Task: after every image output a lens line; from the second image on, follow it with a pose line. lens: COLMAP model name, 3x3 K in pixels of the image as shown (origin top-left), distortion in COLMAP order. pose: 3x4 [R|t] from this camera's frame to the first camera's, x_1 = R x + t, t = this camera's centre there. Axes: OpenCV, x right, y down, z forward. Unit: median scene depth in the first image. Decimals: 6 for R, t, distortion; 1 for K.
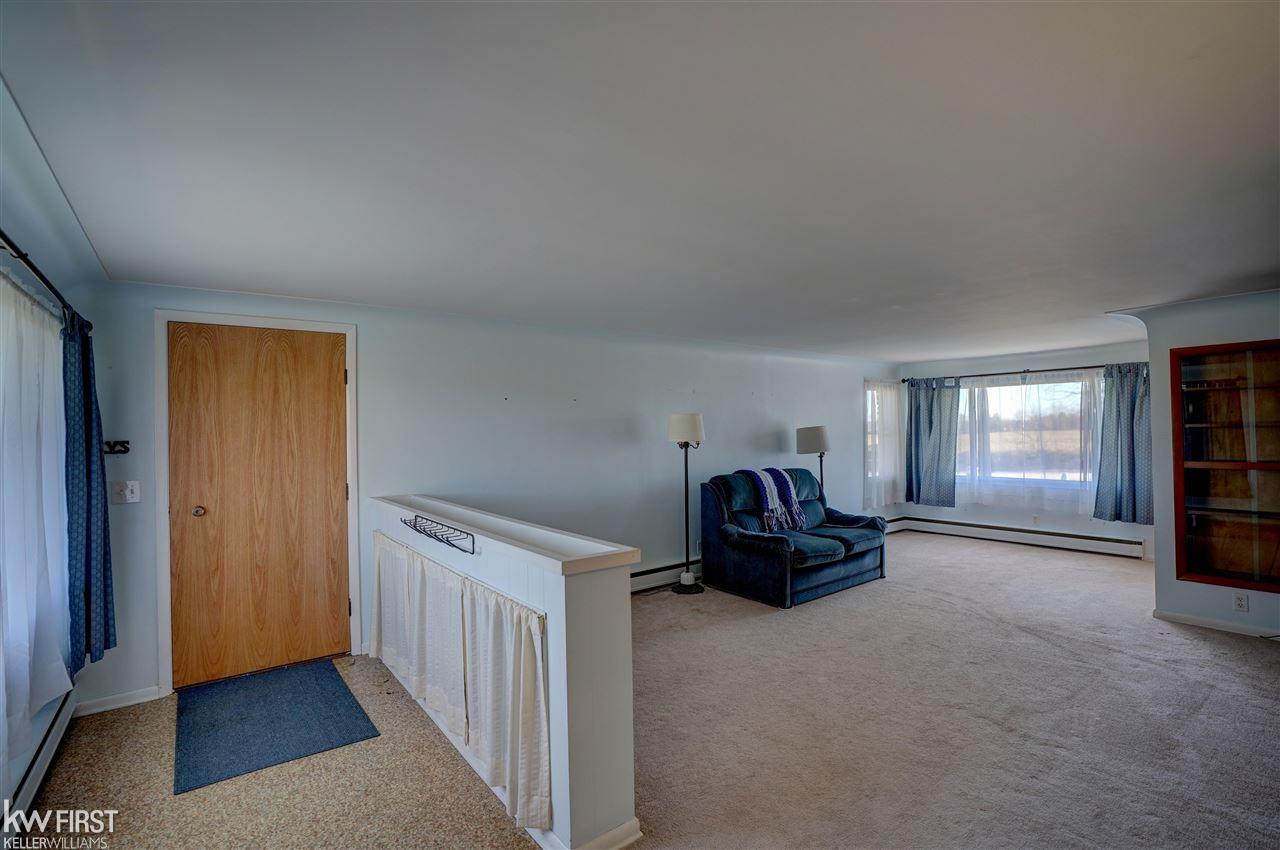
lens RADIAL K [[595.1, 0, 645.5], [0, 595.1, 420.7], [0, 0, 1]] dist [-0.064060, 0.025778]
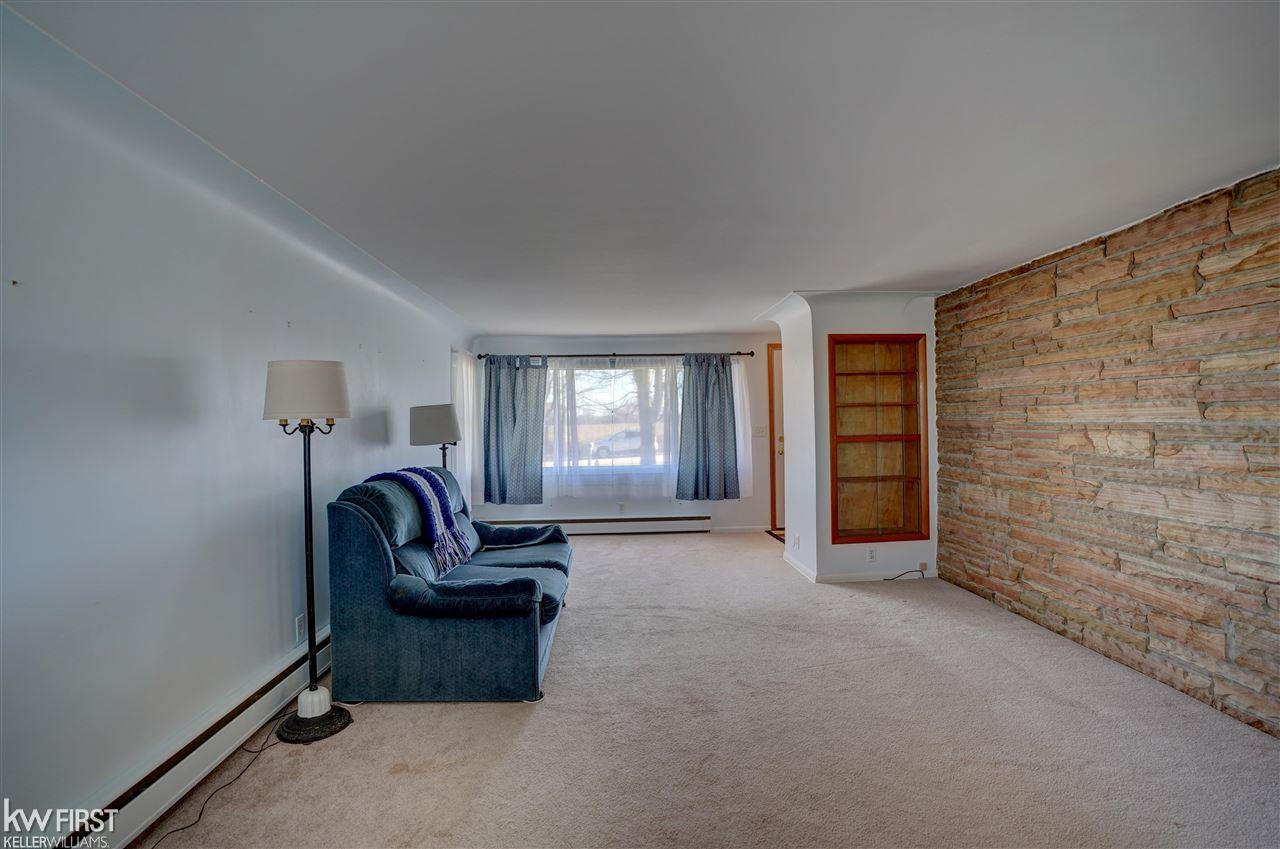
lens RADIAL K [[595.1, 0, 645.5], [0, 595.1, 420.2], [0, 0, 1]] dist [-0.064060, 0.025778]
pose [[0.572594, 0.006466, 0.819813, -0.138238], [-0.005803, 0.999976, -0.003834, 0.030085], [-0.819818, -0.002562, 0.572618, 0.430276]]
